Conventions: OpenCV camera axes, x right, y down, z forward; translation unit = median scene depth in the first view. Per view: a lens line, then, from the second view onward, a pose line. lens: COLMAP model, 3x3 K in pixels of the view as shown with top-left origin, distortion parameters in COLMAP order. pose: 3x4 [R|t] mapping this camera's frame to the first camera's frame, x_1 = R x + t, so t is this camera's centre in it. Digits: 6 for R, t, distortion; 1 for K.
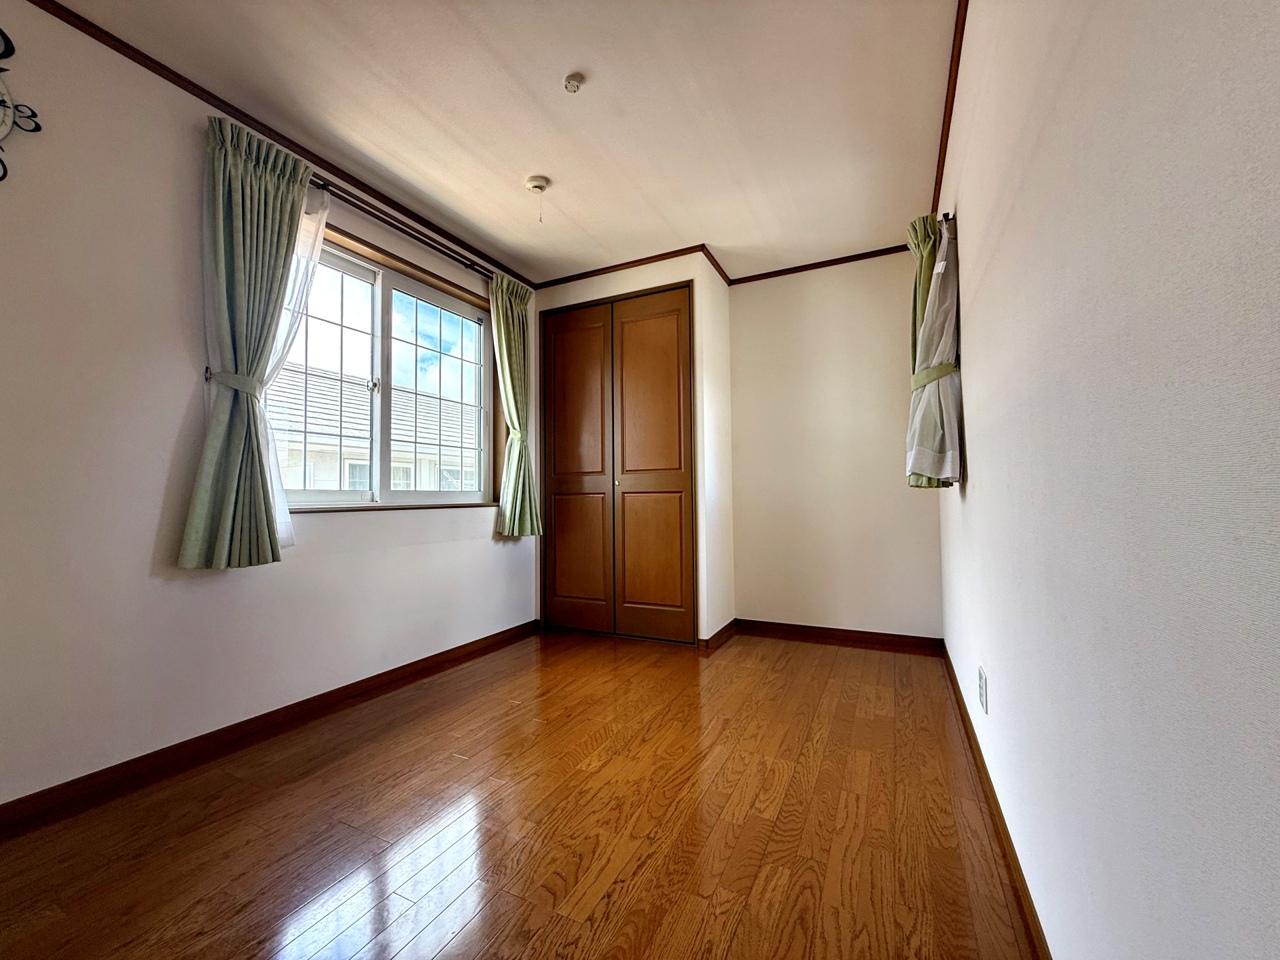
lens RADIAL K [[512.0, 0, 641.2], [0, 512.0, 478.0], [0, 0, 1]] dist [-0.001021, -0.000036]
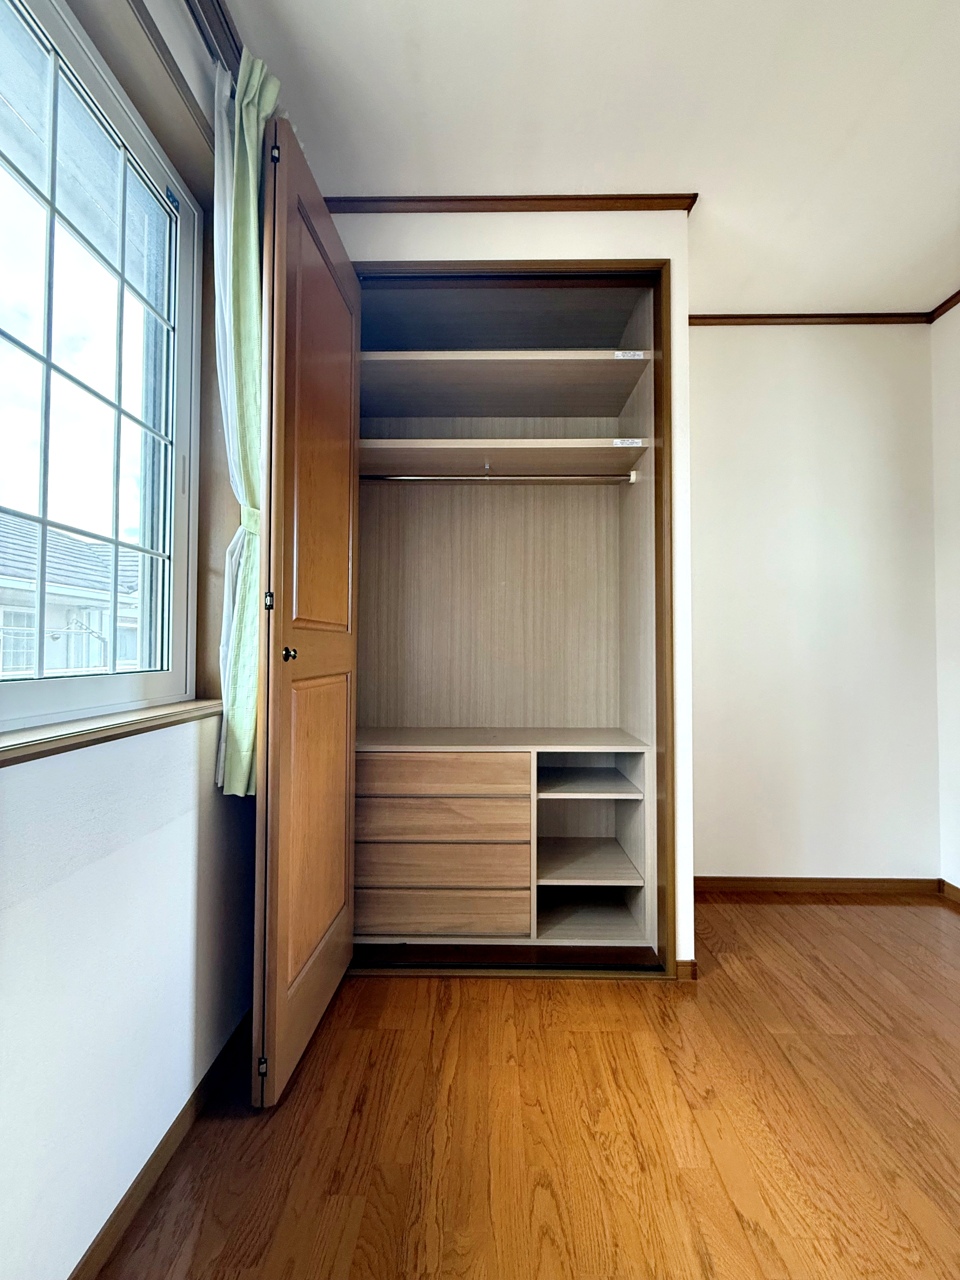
lens RADIAL K [[512.0, 0, 481.4], [0, 512.0, 640.9], [0, 0, 1]] dist [-0.001021, -0.000036]
pose [[0.896267, 0.021854, 0.442977, -0.293876], [-0.029675, 0.999502, 0.010732, -0.005270], [-0.442522, -0.022764, 0.896469, 0.637291]]
